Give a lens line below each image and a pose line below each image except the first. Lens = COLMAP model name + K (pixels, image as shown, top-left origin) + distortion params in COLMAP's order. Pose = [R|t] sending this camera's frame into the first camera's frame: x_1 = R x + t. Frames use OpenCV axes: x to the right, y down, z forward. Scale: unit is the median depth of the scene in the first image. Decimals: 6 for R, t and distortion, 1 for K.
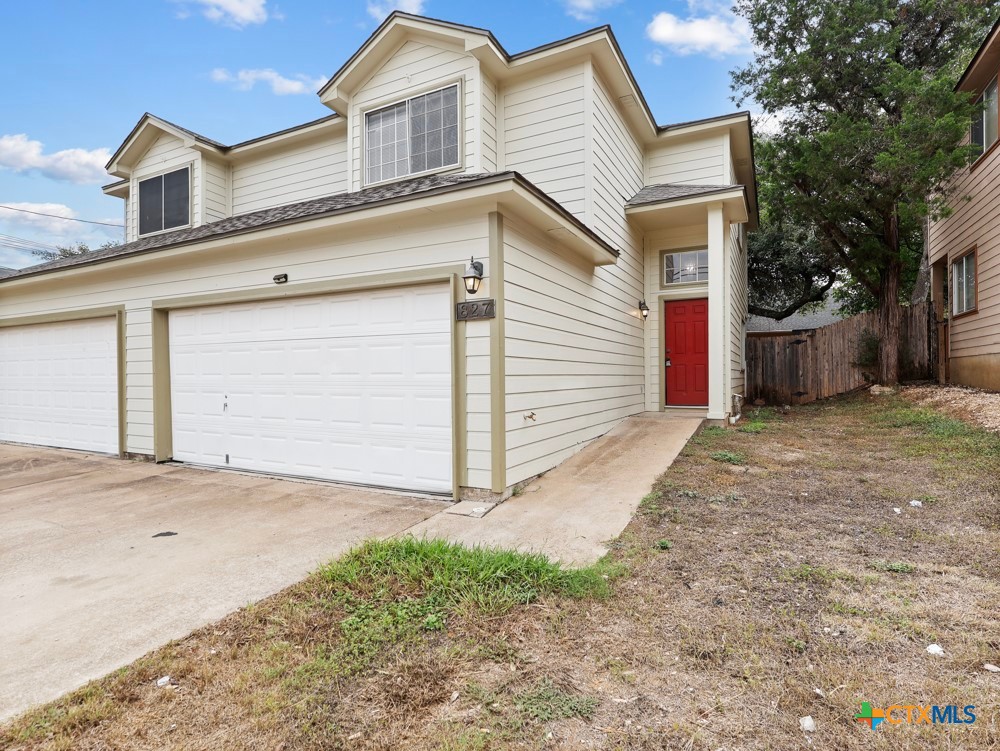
lens RADIAL K [[525.7, 0, 503.4], [0, 525.7, 378.6], [0, 0, 1]] dist [0.001996, 0.001610]
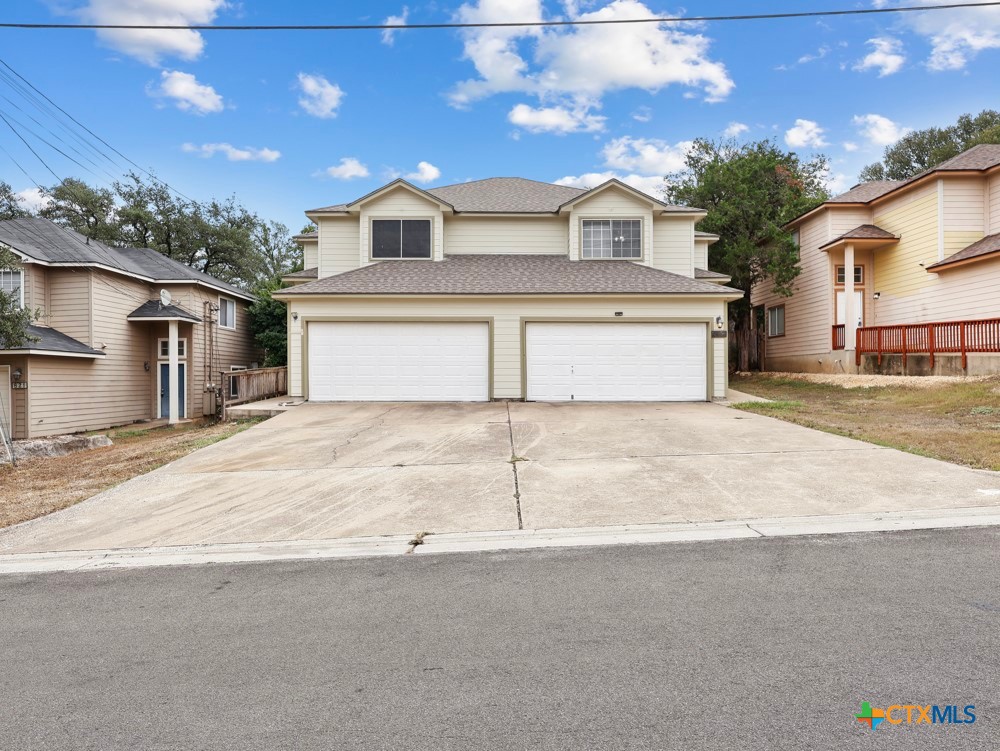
lens RADIAL K [[632.1, 0, 494.3], [0, 632.1, 374.2], [0, 0, 1]] dist [0.031350, 0.001022]
pose [[0.886915, 0.010134, 0.461821, -1.577632], [-0.003729, 0.999884, -0.014779, 0.082543], [-0.461917, 0.011386, 0.886850, -0.858747]]
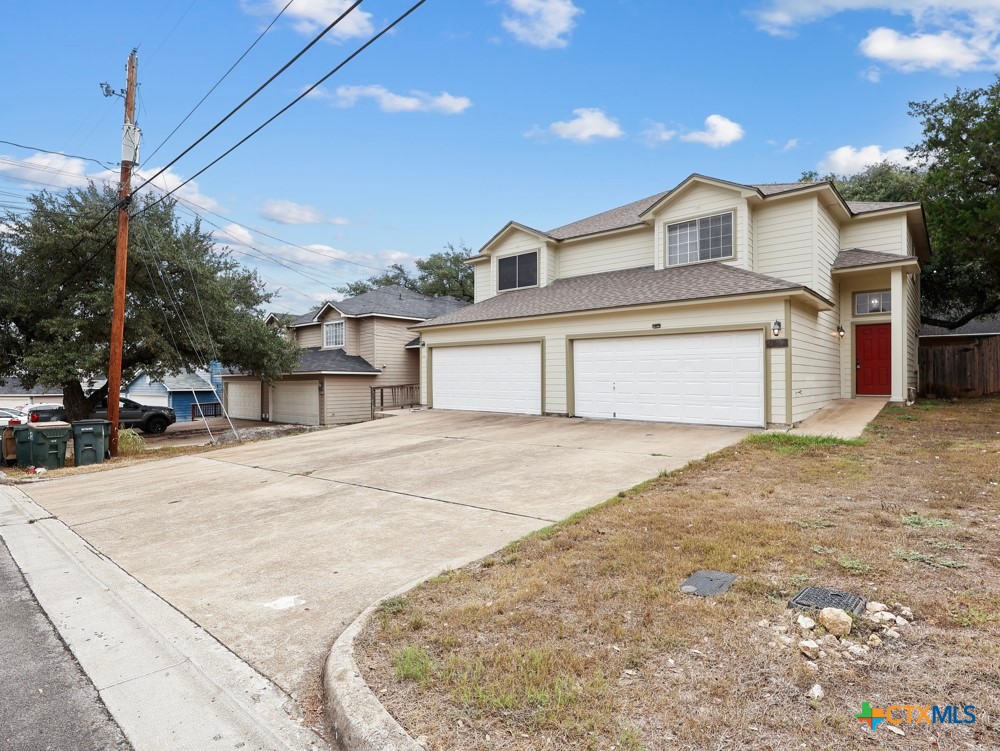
lens RADIAL K [[525.7, 0, 491.5], [0, 525.7, 375.9], [0, 0, 1]] dist [0.001996, 0.001610]
pose [[0.969216, 0.005000, -0.246161, -0.395924], [-0.007214, 0.999941, -0.008095, 0.020675], [0.246106, 0.009622, 0.969195, -0.853212]]
